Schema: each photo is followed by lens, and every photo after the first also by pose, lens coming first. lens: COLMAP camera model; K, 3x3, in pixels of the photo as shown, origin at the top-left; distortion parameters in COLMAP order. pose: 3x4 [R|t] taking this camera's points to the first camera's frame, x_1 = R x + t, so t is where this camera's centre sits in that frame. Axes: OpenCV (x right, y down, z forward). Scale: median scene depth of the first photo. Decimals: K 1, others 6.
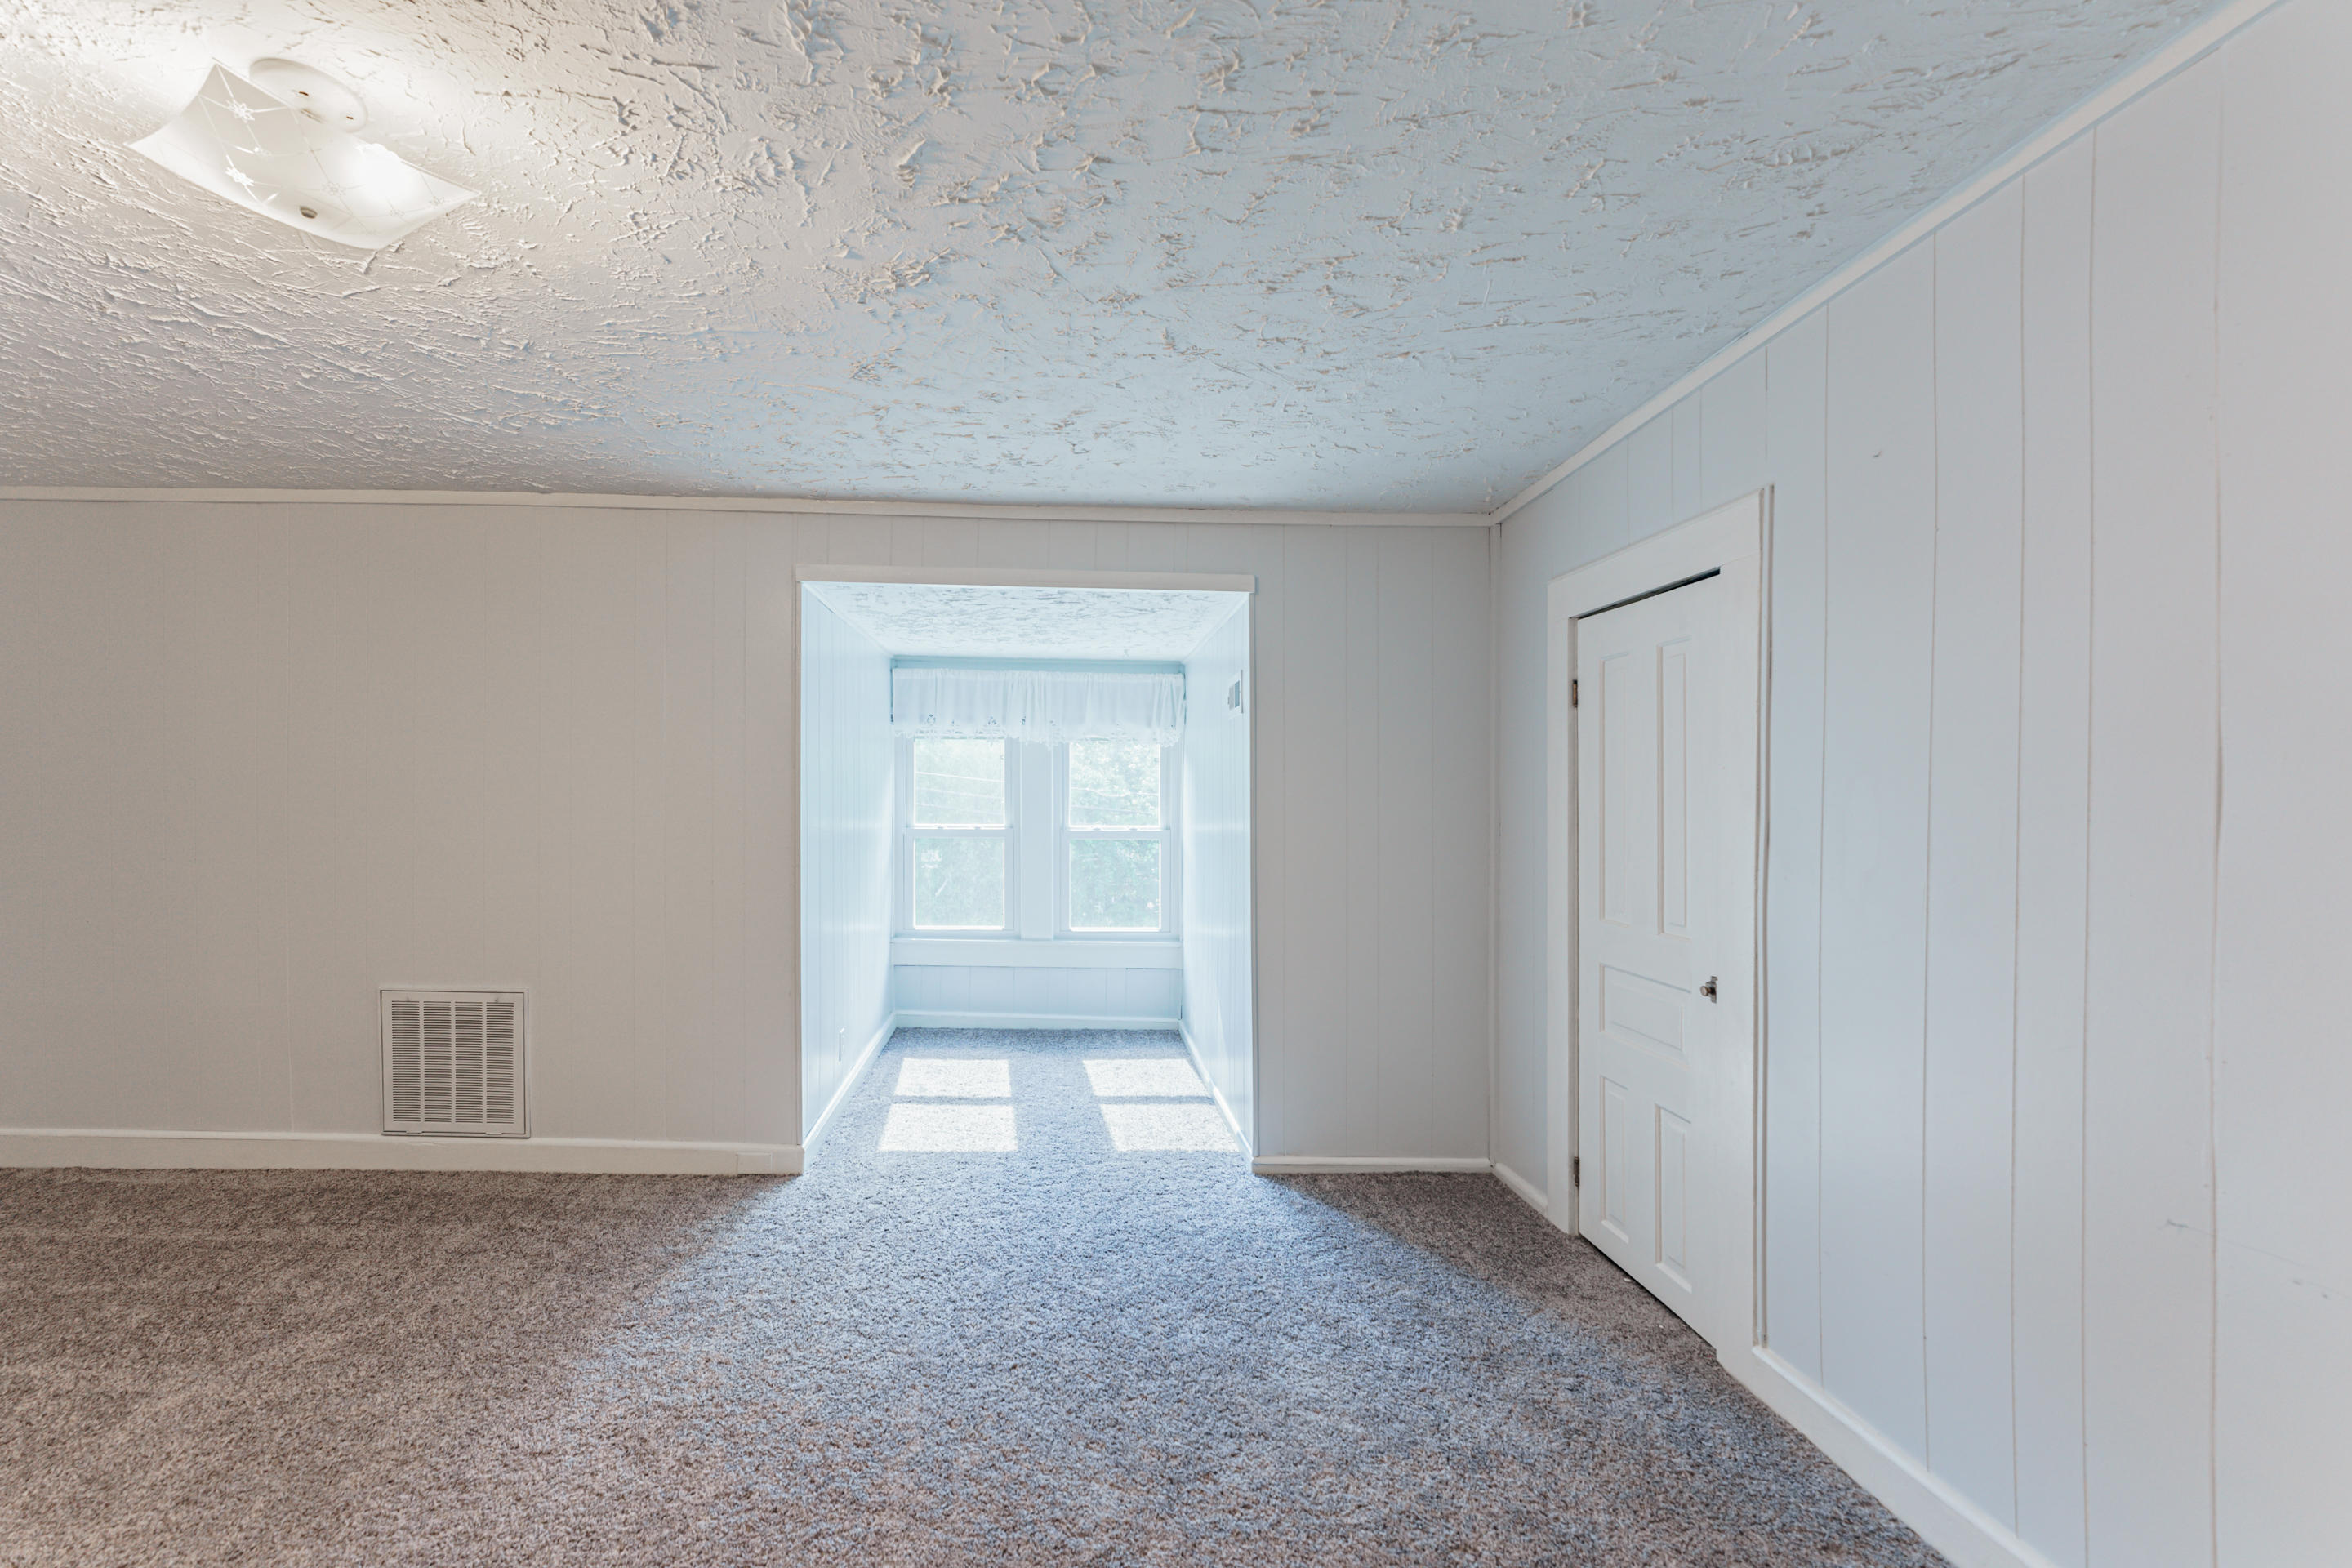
lens RADIAL K [[1057.9, 0, 1184.1], [0, 1057.9, 796.1], [0, 0, 1]] dist [-0.000430, -0.000064]
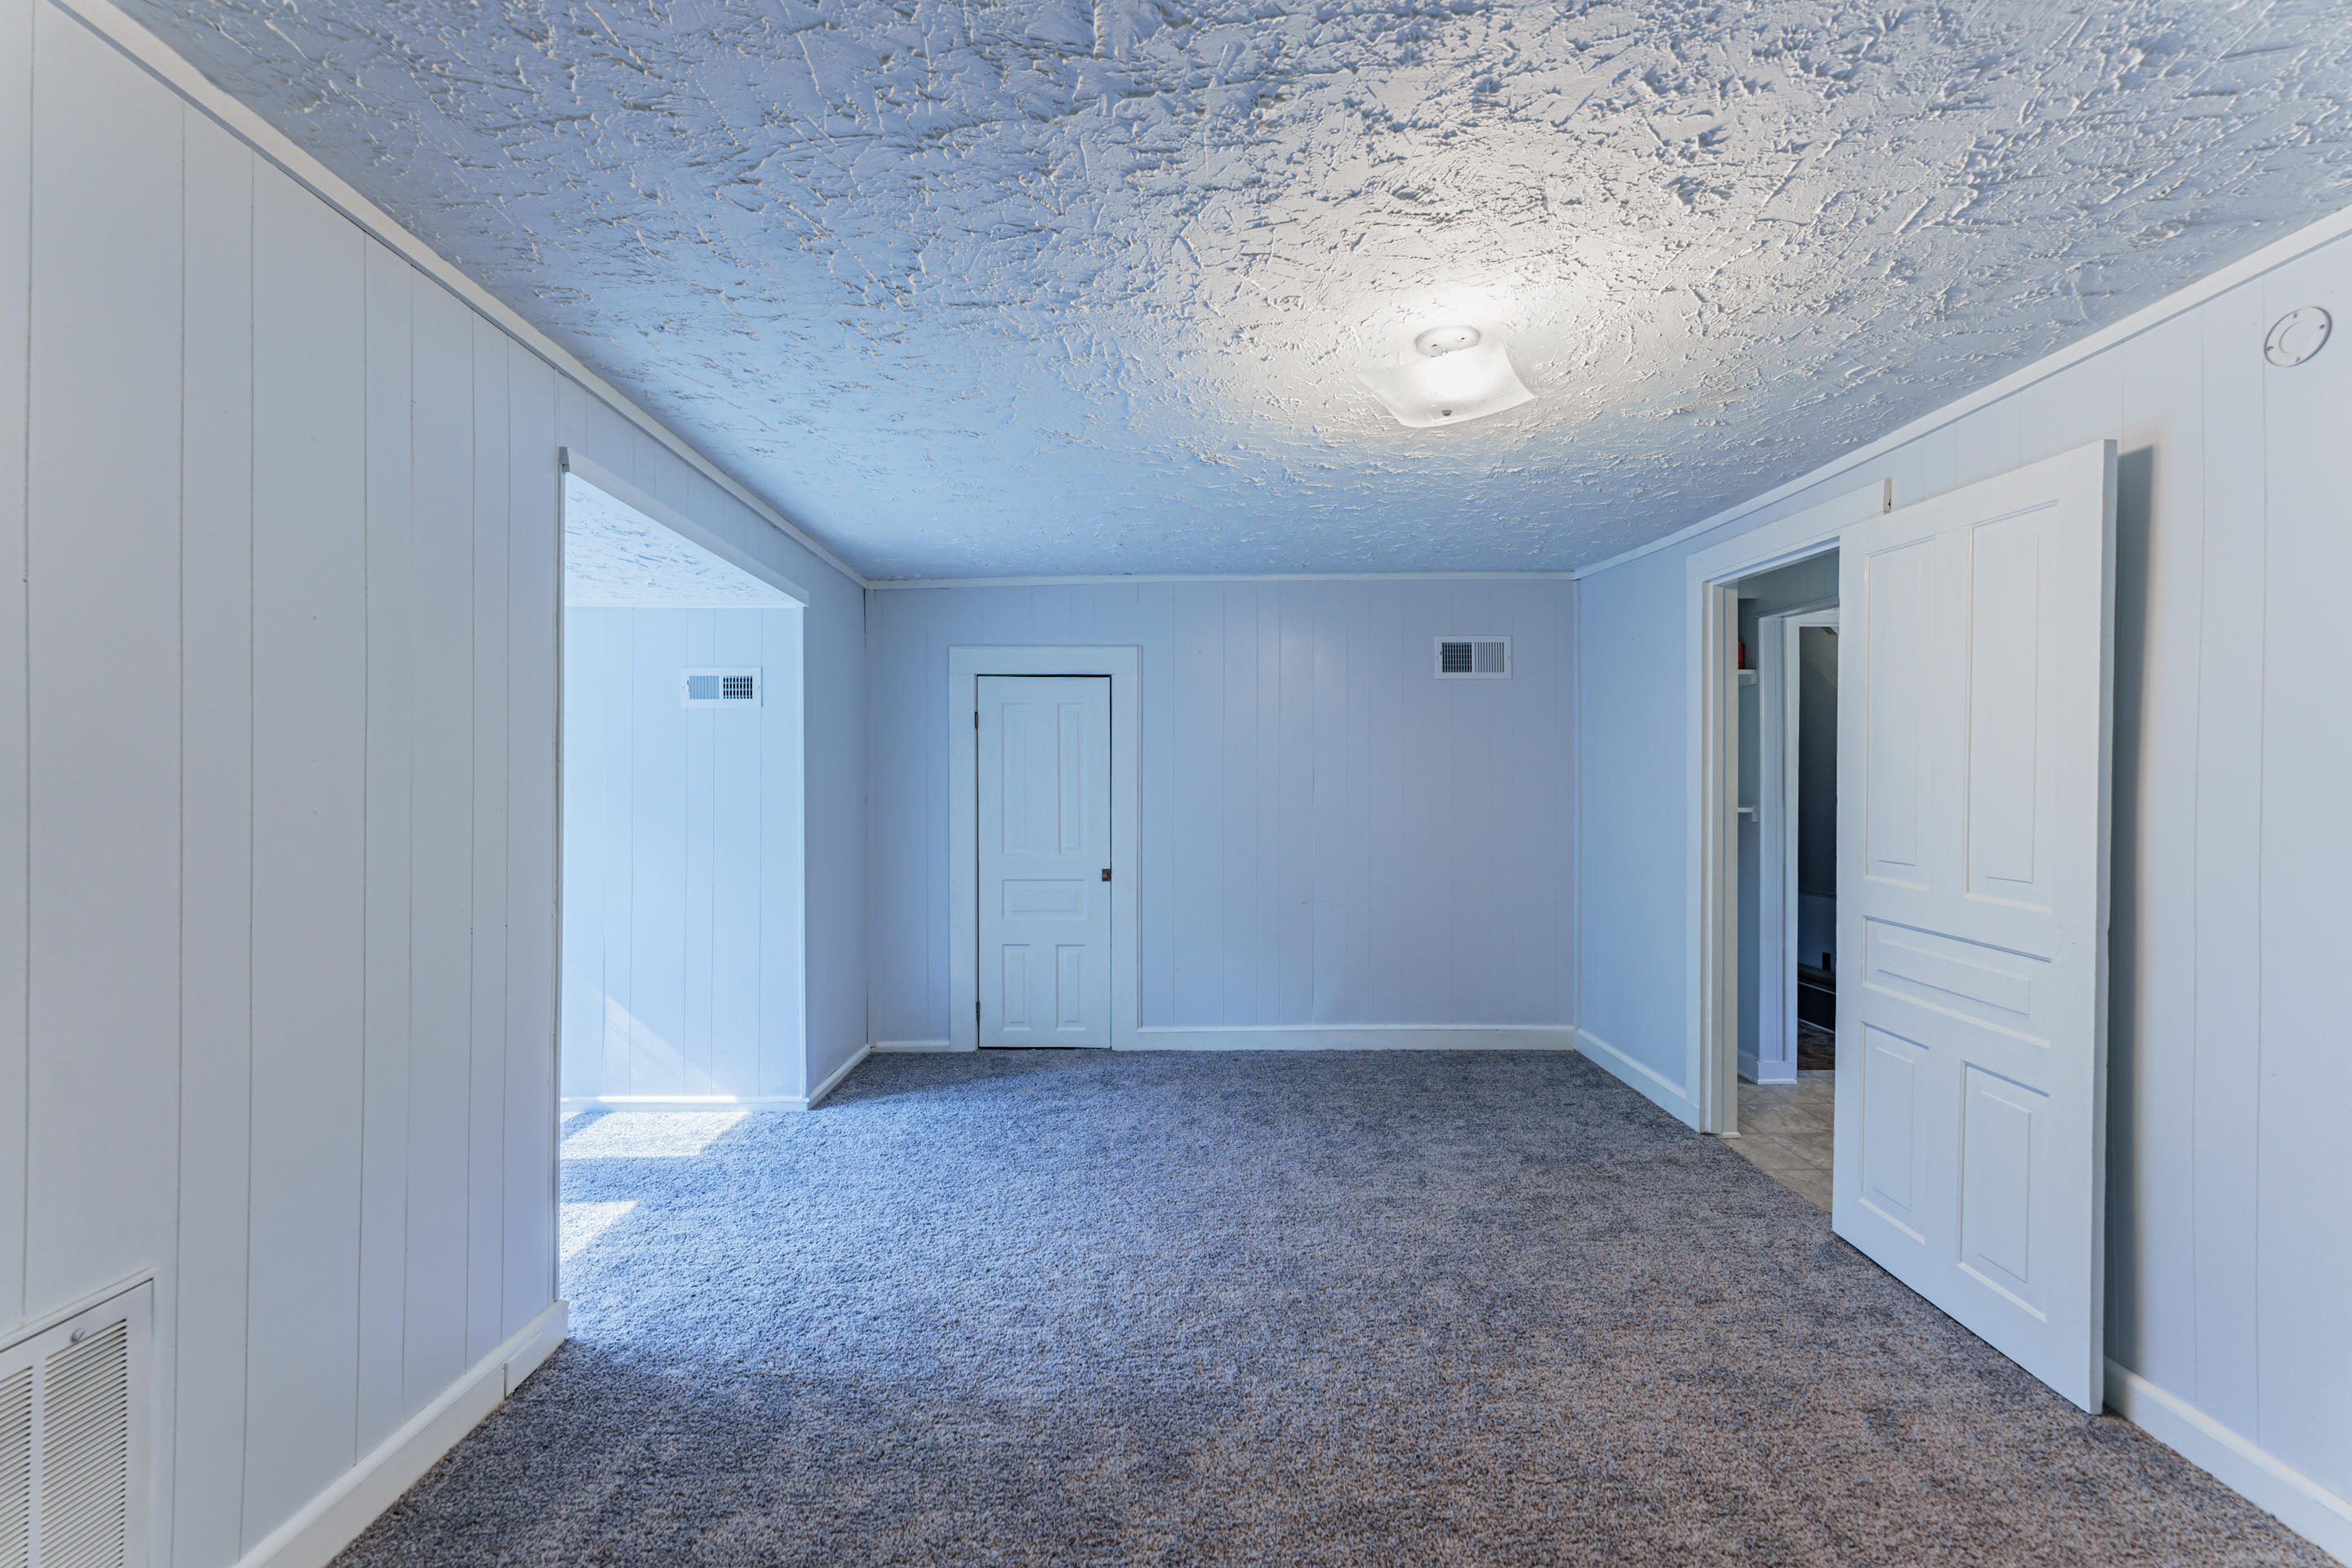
lens RADIAL K [[993.0, 0, 1137.1], [0, 993.0, 777.3], [0, 0, 1]] dist [-0.001285, -0.000236]
pose [[0.024994, -0.000670, 0.999687, -1.152688], [-0.005207, 0.999986, 0.000800, -0.010554], [-0.999674, -0.005226, 0.024991, 0.708596]]
